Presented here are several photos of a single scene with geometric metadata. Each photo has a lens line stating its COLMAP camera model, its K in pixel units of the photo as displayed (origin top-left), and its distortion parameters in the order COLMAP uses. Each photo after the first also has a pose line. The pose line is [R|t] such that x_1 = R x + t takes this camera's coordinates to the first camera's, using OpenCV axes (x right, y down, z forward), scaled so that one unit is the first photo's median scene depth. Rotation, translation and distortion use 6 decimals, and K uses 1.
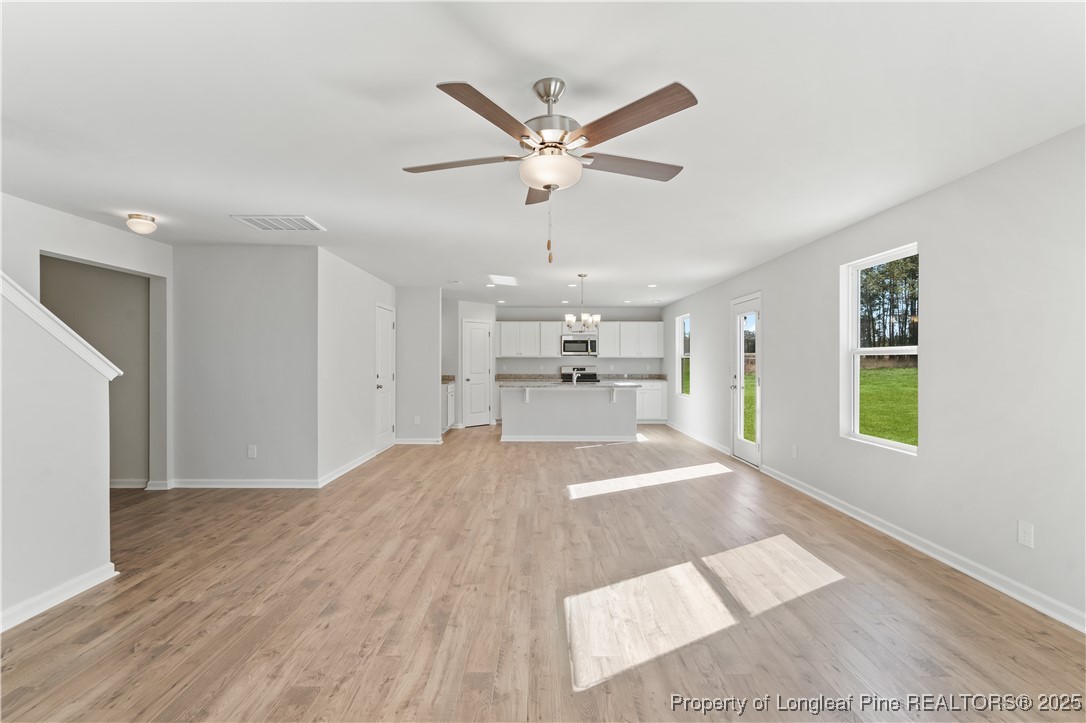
lens RADIAL K [[501.0, 0, 529.2], [0, 501.0, 359.9], [0, 0, 1]] dist [-0.007084, 0.003332]
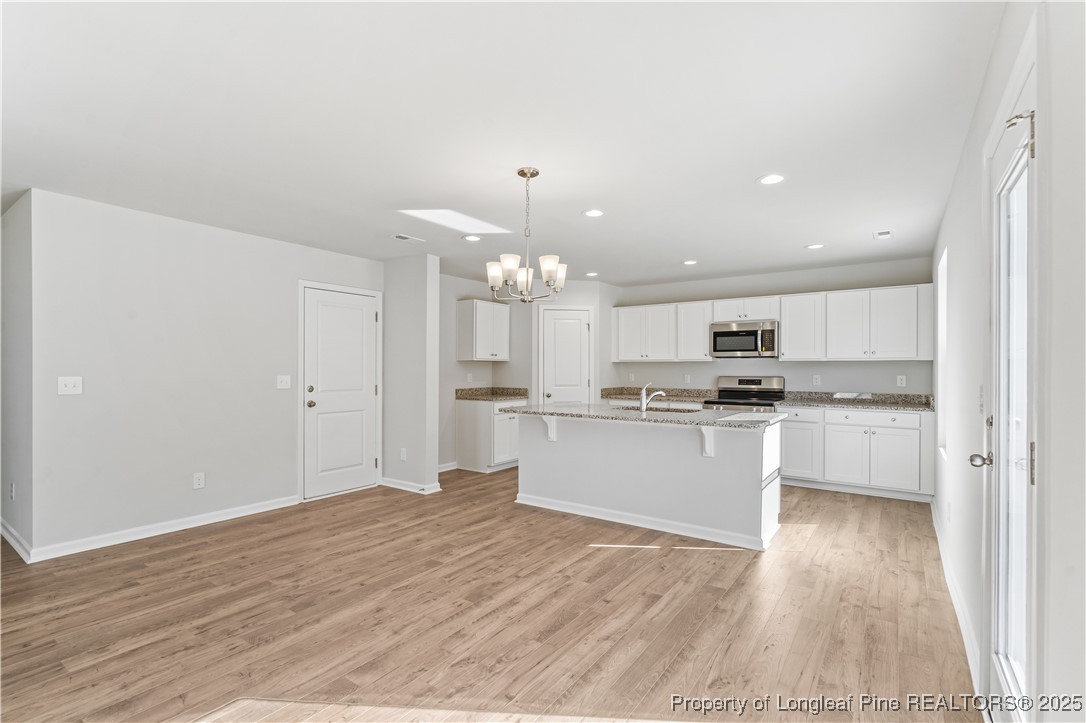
lens RADIAL K [[501.0, 0, 533.8], [0, 501.0, 368.9], [0, 0, 1]] dist [-0.007084, 0.003332]
pose [[0.820086, -0.000062, -0.572240, 0.777229], [0.001501, 0.999997, 0.002044, 0.008355], [0.572238, -0.002535, 0.820084, 1.358564]]
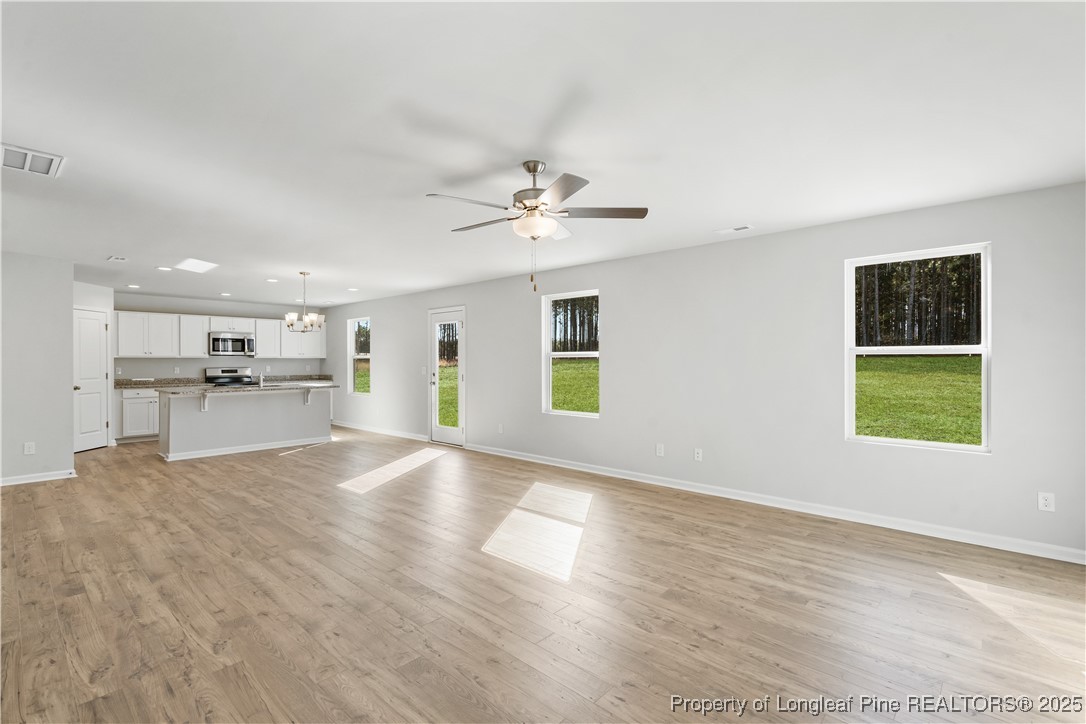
lens RADIAL K [[501.0, 0, 531.7], [0, 501.0, 359.1], [0, 0, 1]] dist [-0.007084, 0.003332]
pose [[0.673704, 0.000115, 0.739001, -0.668115], [0.001370, 0.999998, -0.001404, -0.002551], [-0.739000, 0.001958, 0.673703, 0.044313]]
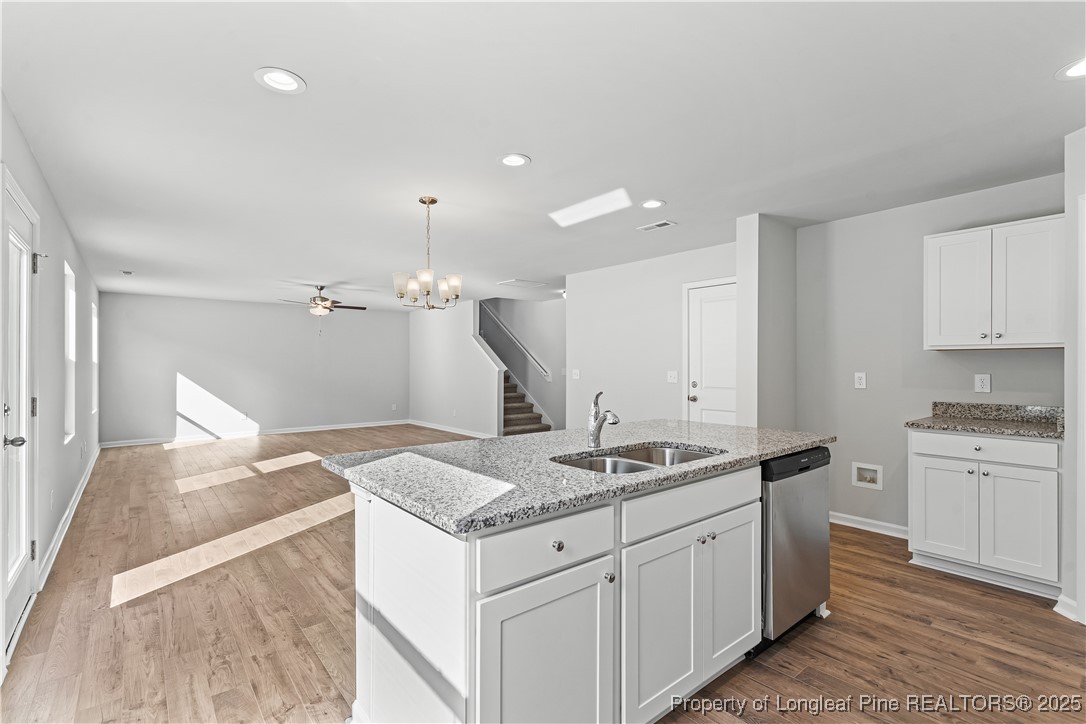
lens RADIAL K [[501.0, 0, 544.1], [0, 501.0, 366.6], [0, 0, 1]] dist [-0.007084, 0.003332]
pose [[-0.758570, 0.002336, -0.651588, 0.761618], [0.002591, 0.999996, 0.000568, 0.011576], [0.651587, -0.001257, -0.758573, 3.153583]]
